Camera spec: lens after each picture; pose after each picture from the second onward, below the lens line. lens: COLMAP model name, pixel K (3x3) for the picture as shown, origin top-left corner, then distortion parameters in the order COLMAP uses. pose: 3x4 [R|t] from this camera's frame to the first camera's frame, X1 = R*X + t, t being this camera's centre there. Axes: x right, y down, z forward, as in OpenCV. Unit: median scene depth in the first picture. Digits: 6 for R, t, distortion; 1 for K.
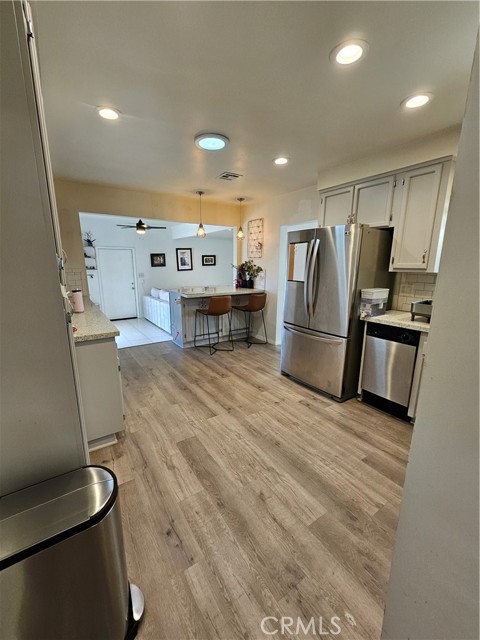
lens RADIAL K [[263.1, 0, 239.5], [0, 263.1, 320.0], [0, 0, 1]] dist [0.001503, 0.000261]
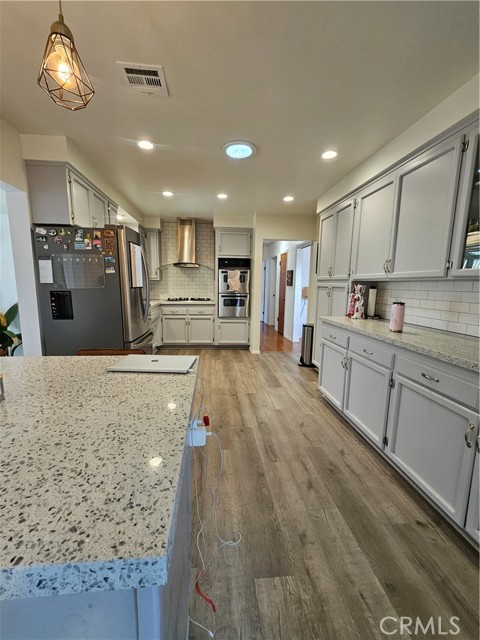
lens RADIAL K [[263.1, 0, 238.7], [0, 263.1, 322.4], [0, 0, 1]] dist [0.001503, 0.000261]
pose [[-0.879889, -0.084738, 0.467563, -0.197443], [0.083221, 0.941283, 0.327202, -0.115789], [-0.467835, 0.326813, -0.821172, 0.636856]]
